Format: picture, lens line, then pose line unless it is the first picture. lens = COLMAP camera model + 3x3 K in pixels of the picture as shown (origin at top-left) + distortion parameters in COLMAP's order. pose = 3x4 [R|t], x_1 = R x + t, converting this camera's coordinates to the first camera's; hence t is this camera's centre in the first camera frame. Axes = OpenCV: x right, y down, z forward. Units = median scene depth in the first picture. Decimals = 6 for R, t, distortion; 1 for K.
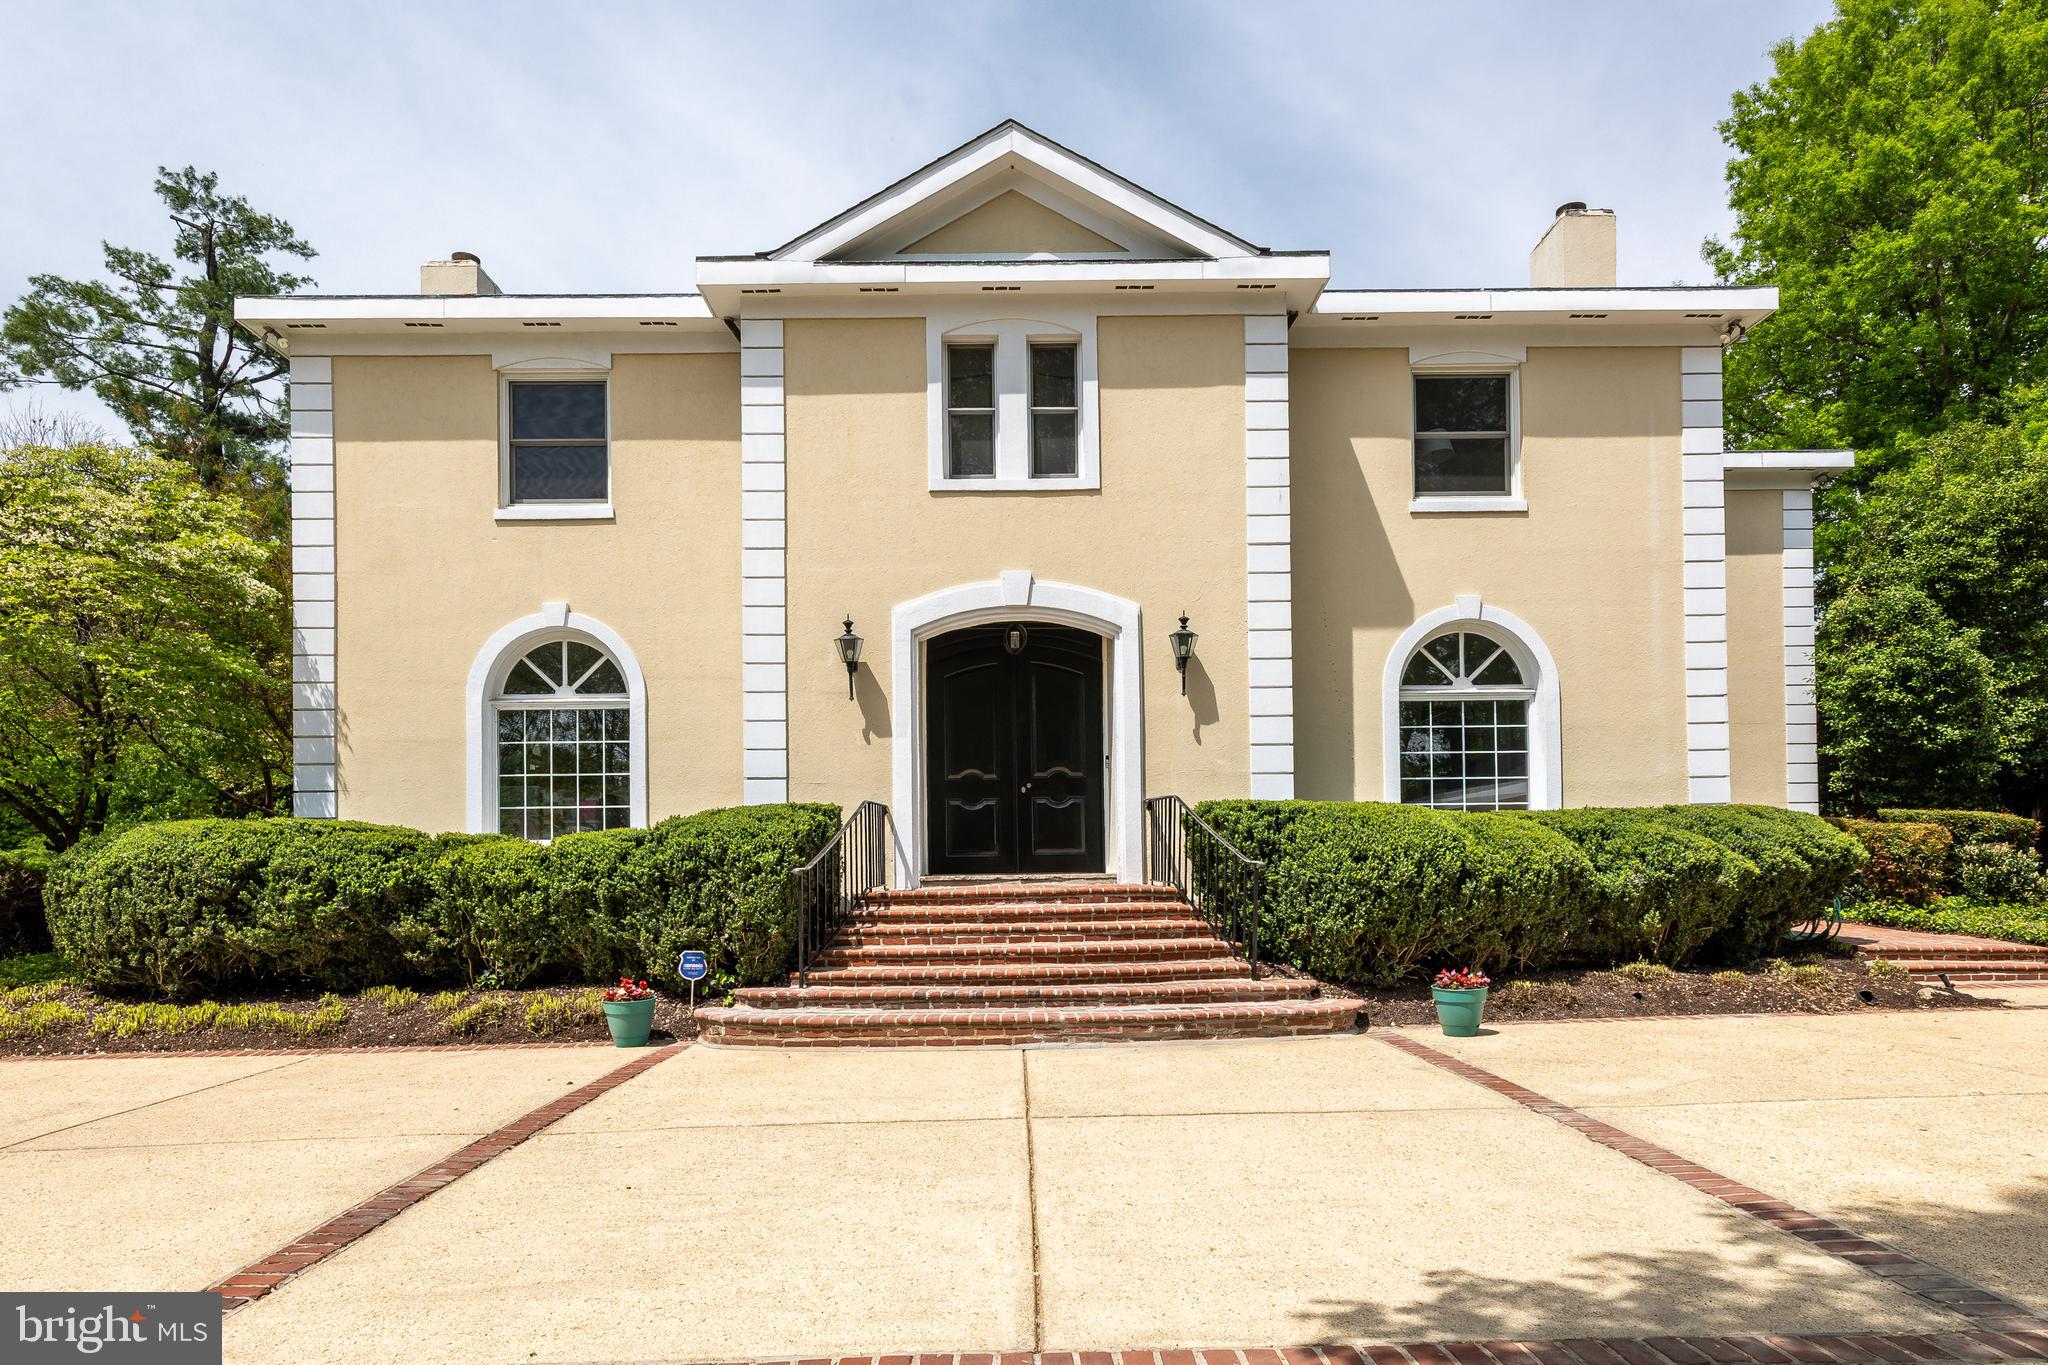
lens RADIAL K [[1265.6, 0, 1007.1], [0, 1265.6, 859.7], [0, 0, 1]] dist [0.013407, 0.002678]
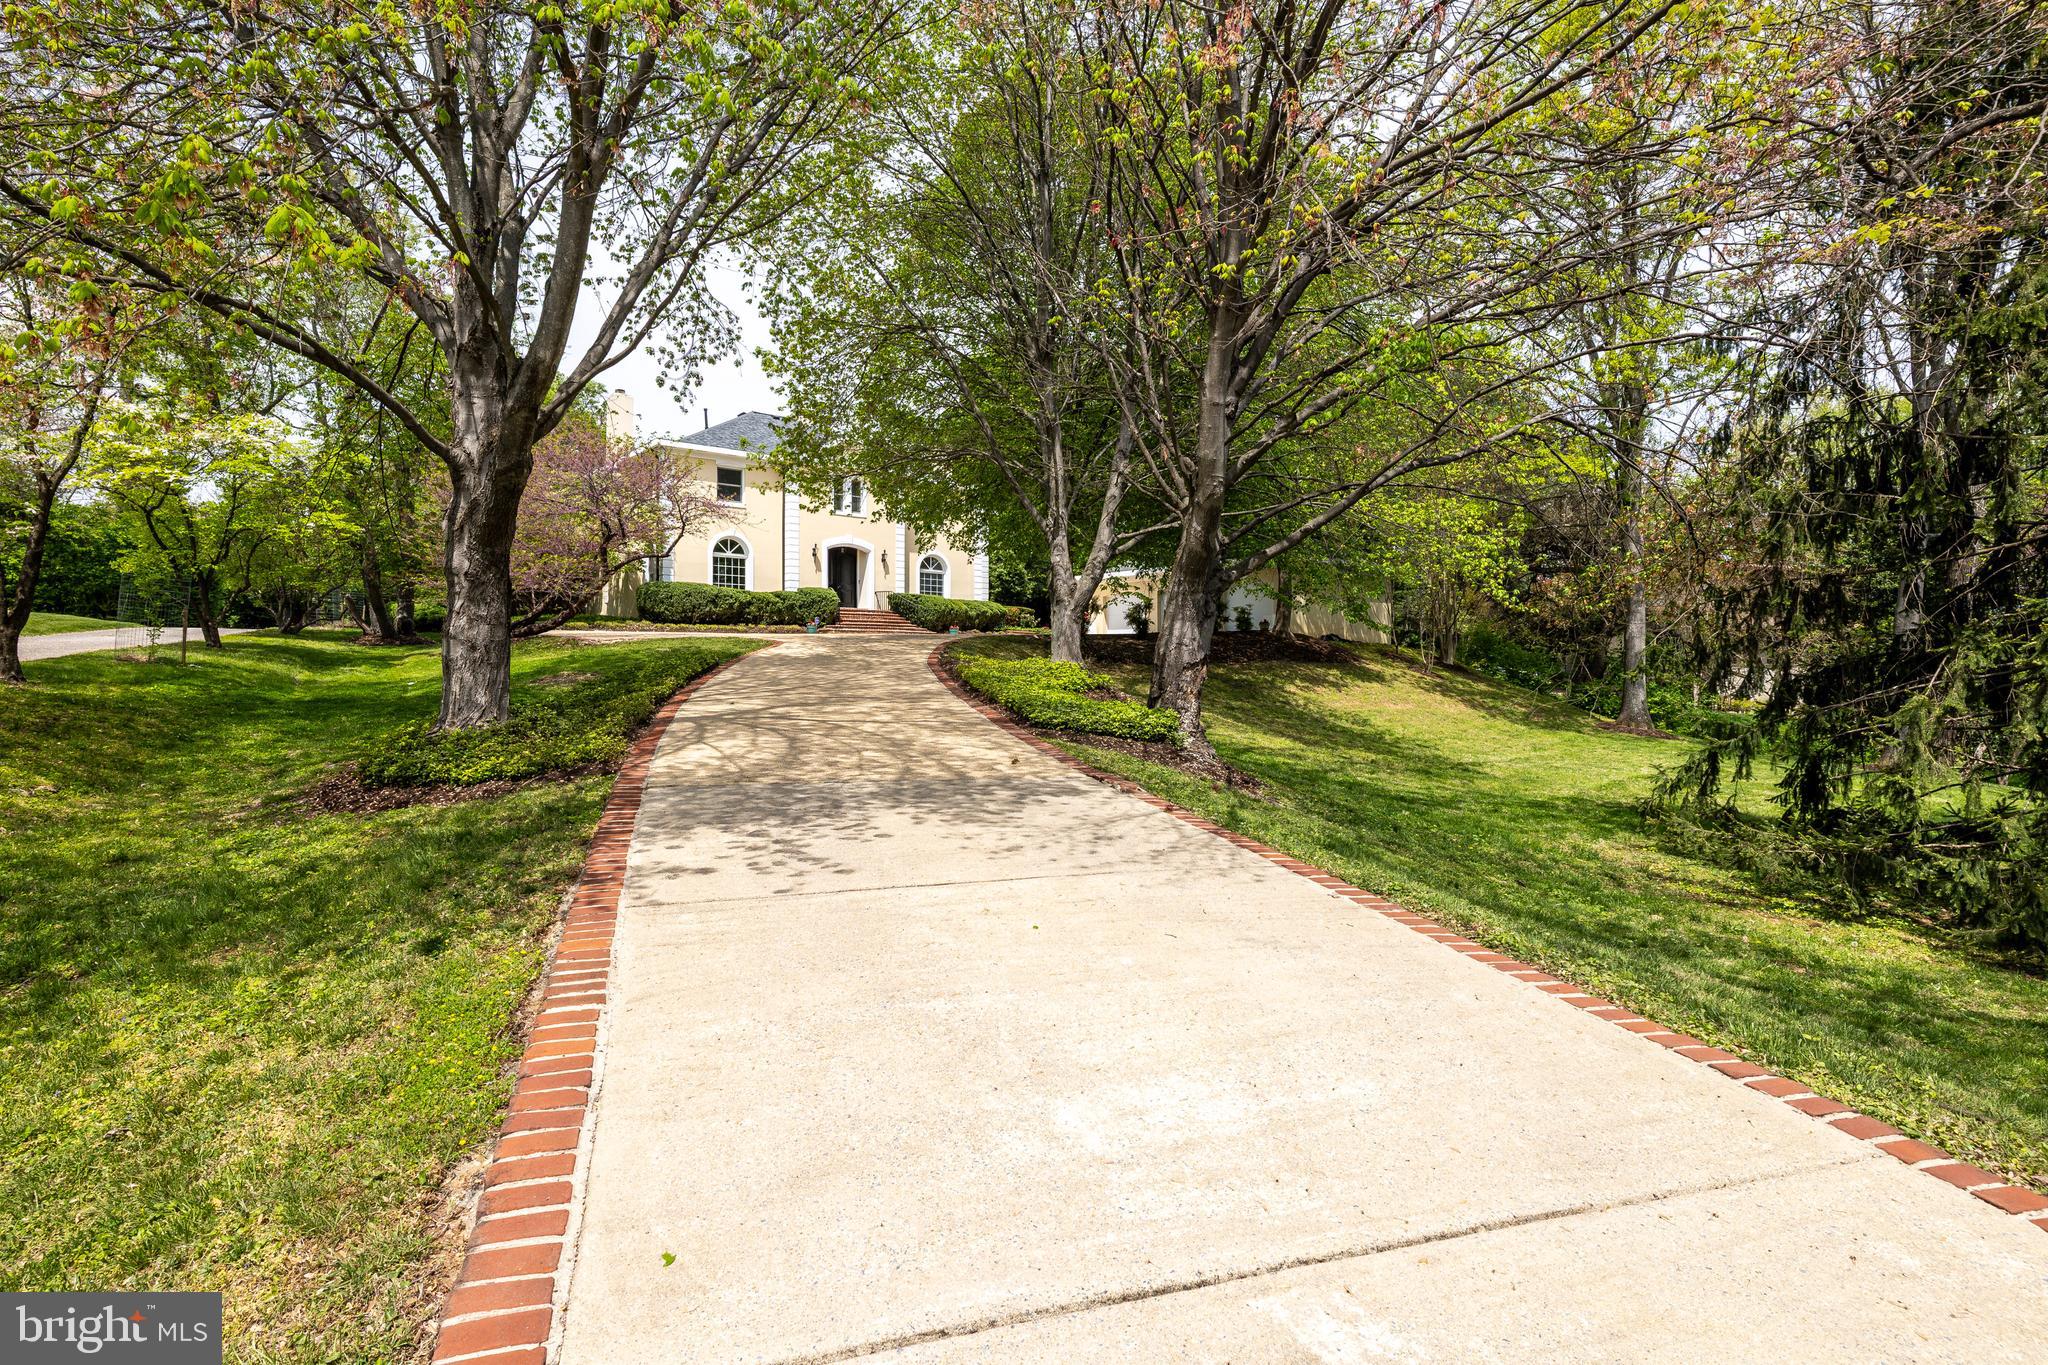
lens RADIAL K [[1051.0, 0, 1024.0], [0, 1051.0, 682.5], [0, 0, 1]] dist [-0.001677, 0.012853]
pose [[0.778303, 0.009763, 0.627813, -1.712169], [-0.019328, 0.999778, 0.008413, 0.218313], [-0.627591, -0.018682, 0.778319, -2.067719]]
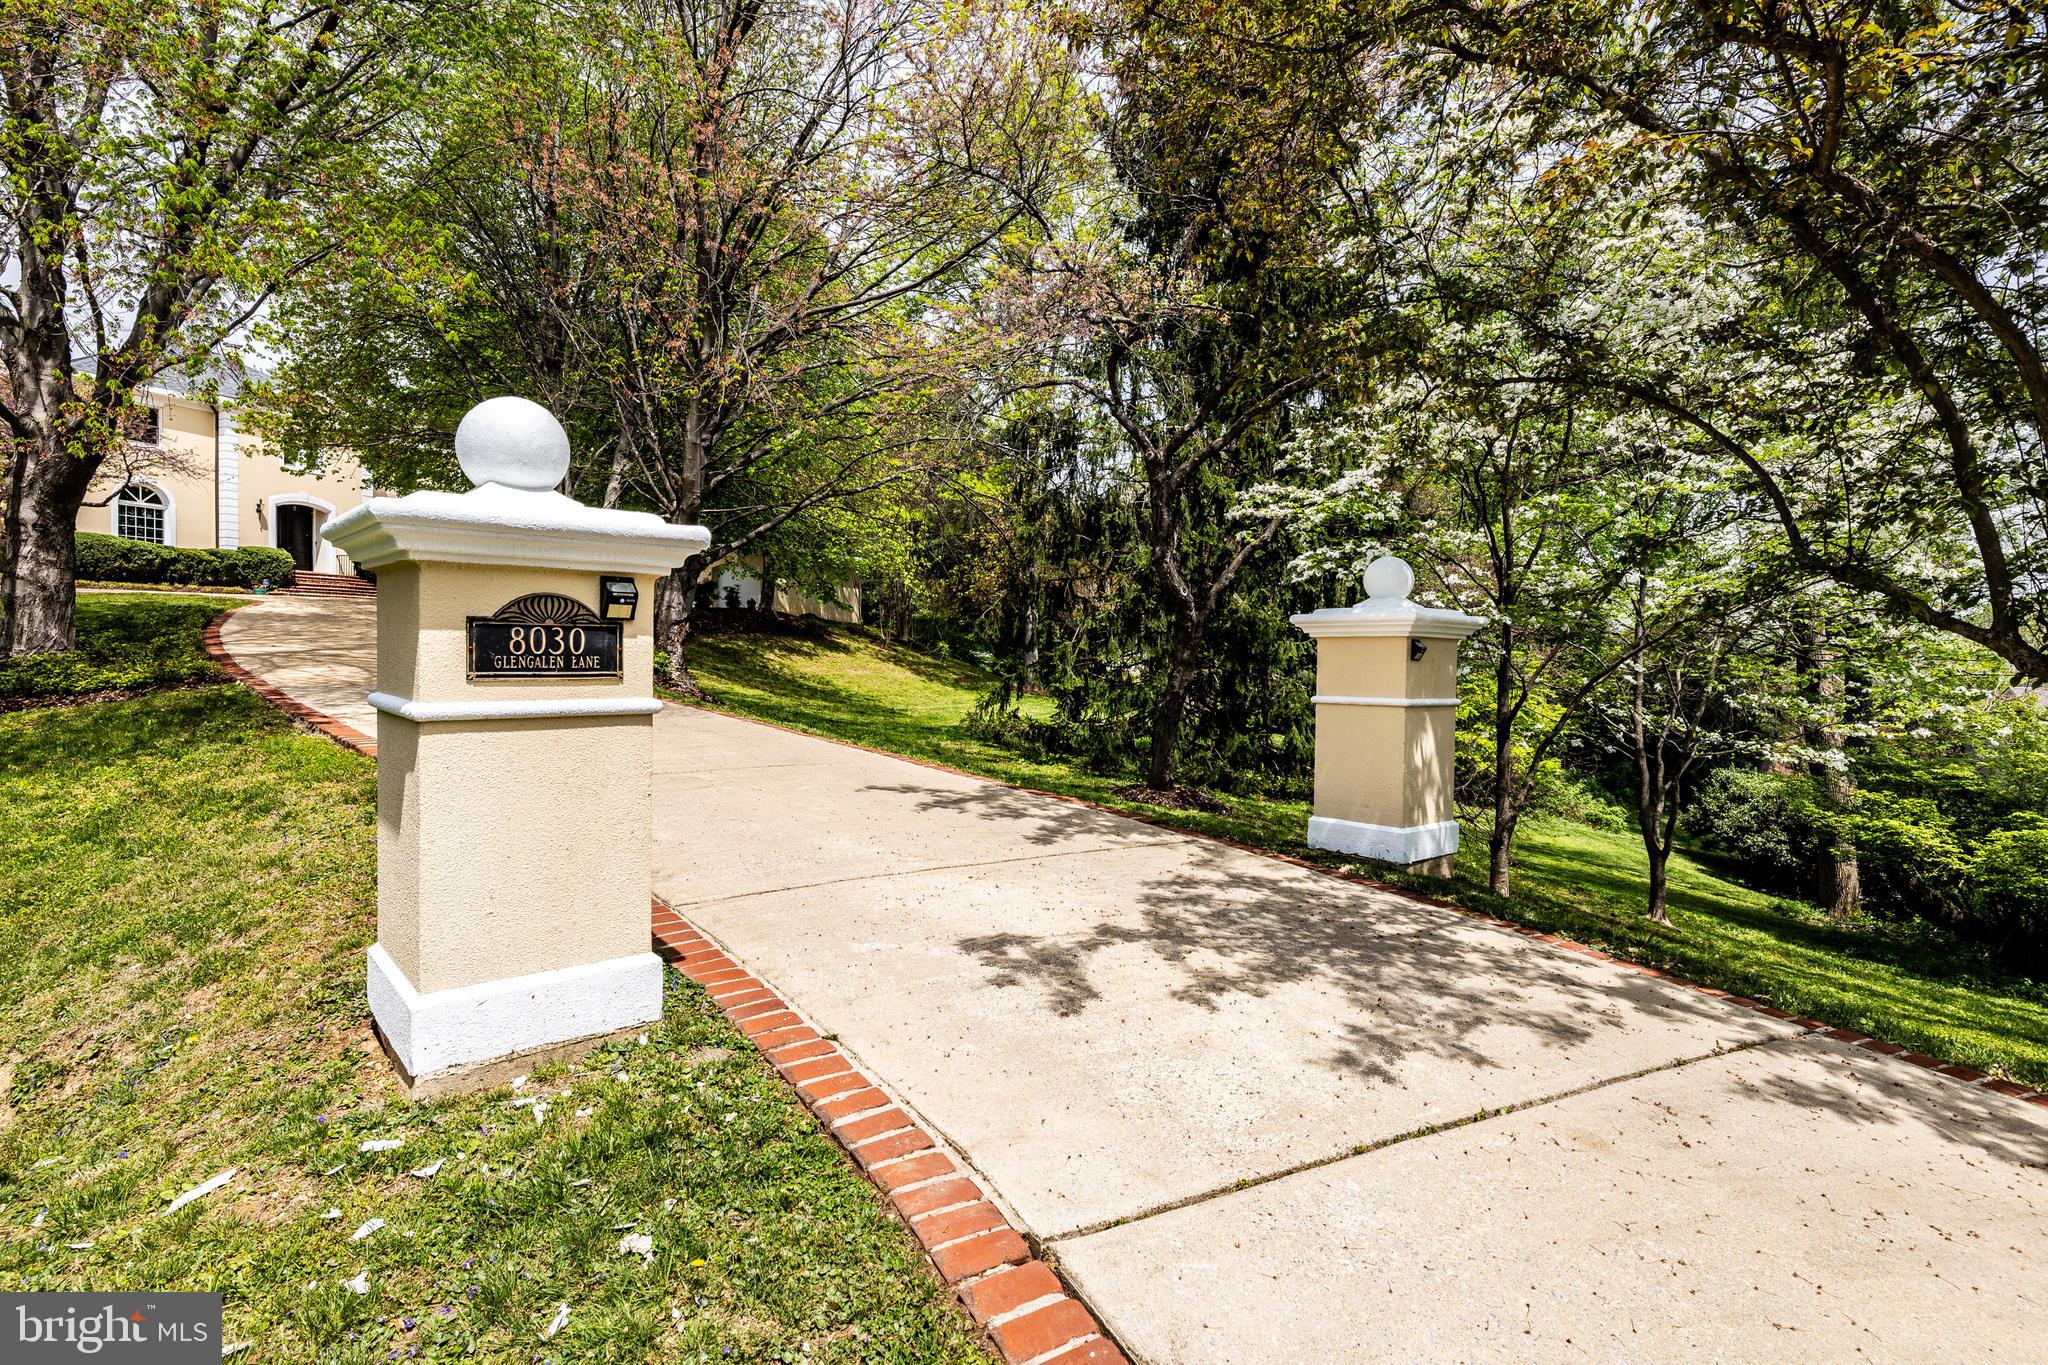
lens RADIAL K [[1051.0, 0, 1024.0], [0, 1051.0, 682.5], [0, 0, 1]] dist [-0.001677, 0.012853]
pose [[0.412832, 0.000047, 0.910807, -2.023186], [-0.027632, 0.999540, 0.012473, 0.253839], [-0.910388, -0.030317, 0.412644, -2.366666]]
